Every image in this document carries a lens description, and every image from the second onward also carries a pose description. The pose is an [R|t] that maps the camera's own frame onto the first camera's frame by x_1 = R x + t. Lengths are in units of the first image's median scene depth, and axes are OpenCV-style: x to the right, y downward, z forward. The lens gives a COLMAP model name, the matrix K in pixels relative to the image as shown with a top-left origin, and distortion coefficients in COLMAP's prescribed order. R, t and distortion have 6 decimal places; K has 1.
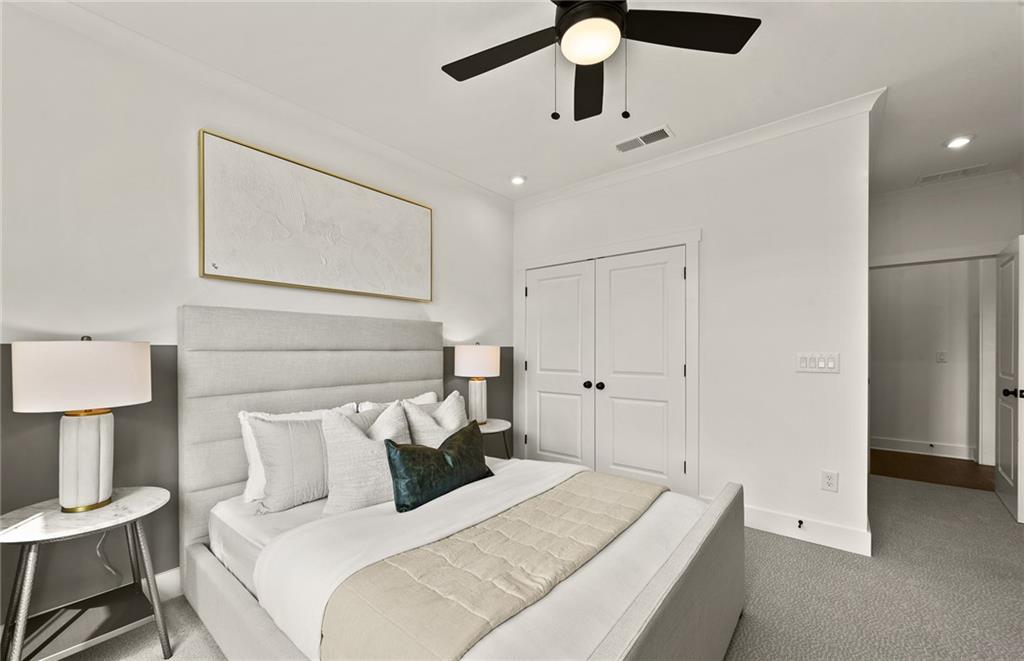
lens RADIAL K [[410.3, 0, 510.6], [0, 410.3, 351.8], [0, 0, 1]] dist [0.001790, 0.000100]
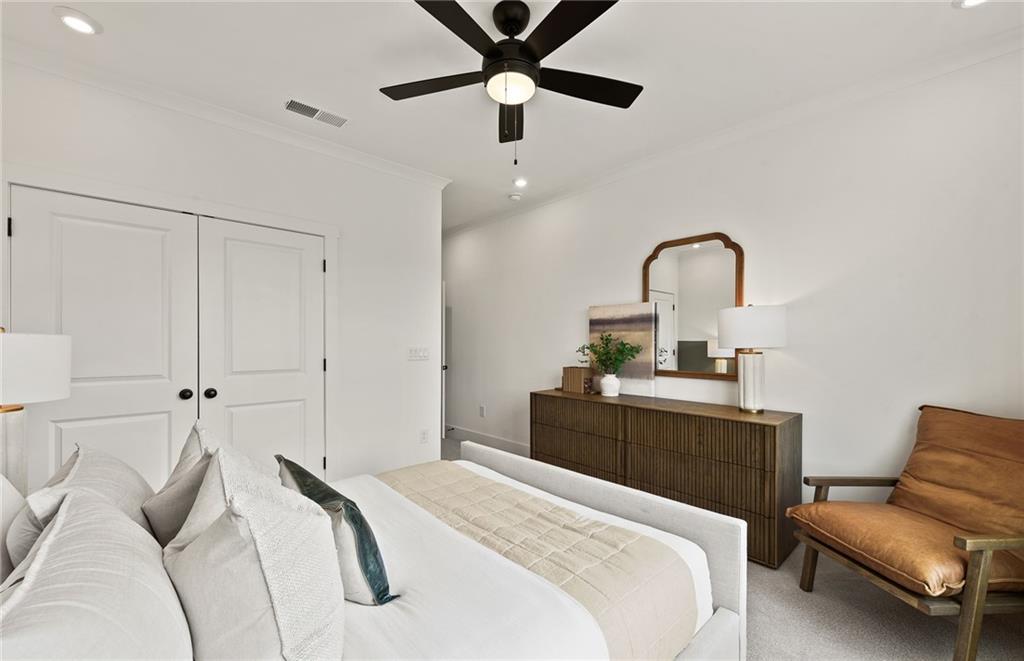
lens RADIAL K [[420.6, 0, 510.5], [0, 420.6, 344.9], [0, 0, 1]] dist [-0.001031, -0.000109]
pose [[0.114883, -0.001357, 0.993378, -0.466919], [0.005845, 0.999983, 0.000690, 0.000059], [-0.993362, 0.005727, 0.114889, 0.395454]]
